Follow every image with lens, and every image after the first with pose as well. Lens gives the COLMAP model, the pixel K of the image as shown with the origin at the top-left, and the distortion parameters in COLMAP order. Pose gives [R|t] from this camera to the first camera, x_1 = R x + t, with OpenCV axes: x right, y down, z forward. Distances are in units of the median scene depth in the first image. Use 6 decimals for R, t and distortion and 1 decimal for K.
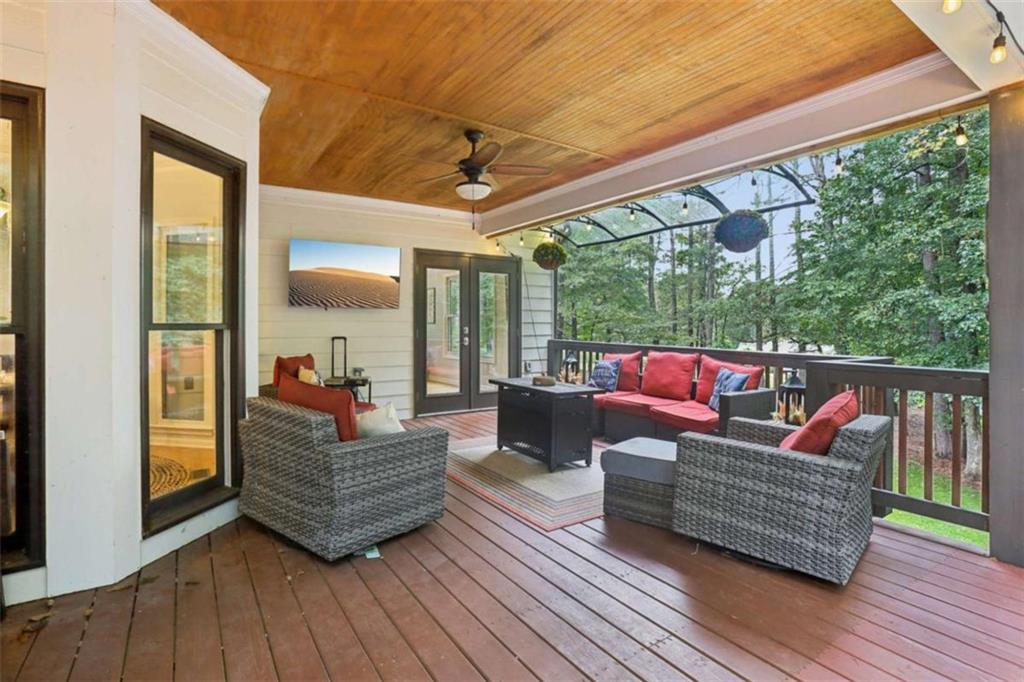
lens RADIAL K [[510.8, 0, 512.0], [0, 510.8, 341.0], [0, 0, 1]] dist [-0.000623, 0.000135]
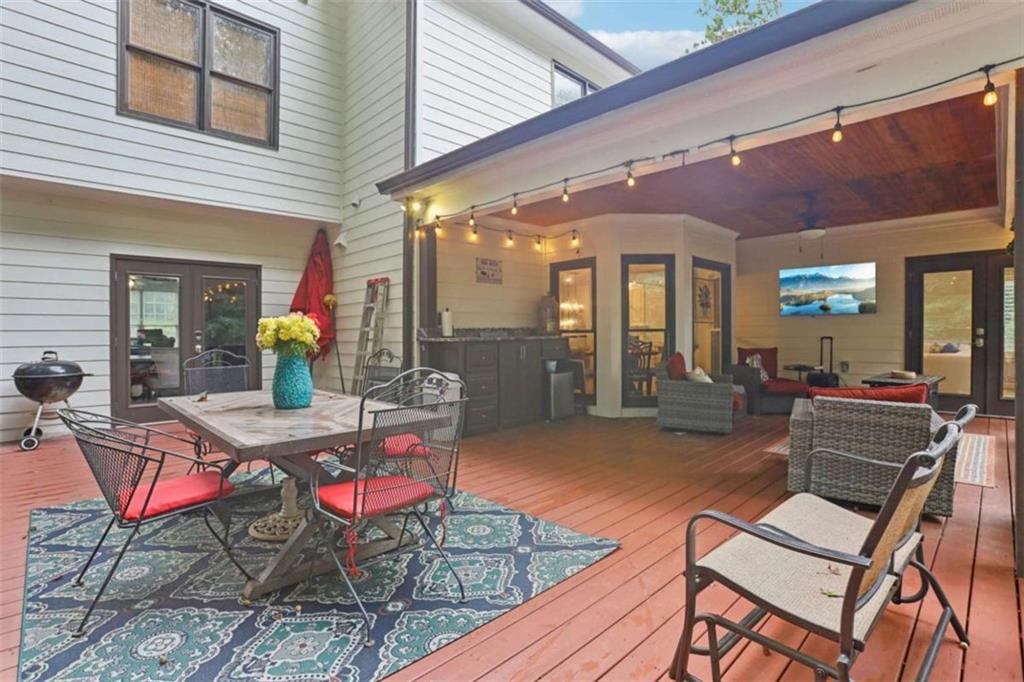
lens RADIAL K [[510.8, 0, 512.0], [0, 510.8, 341.0], [0, 0, 1]] dist [-0.000623, 0.000135]
pose [[0.220392, 0.009408, -0.975366, 0.744385], [-0.023002, 0.999726, 0.004446, 0.014374], [0.975140, 0.021455, 0.220548, -0.076003]]
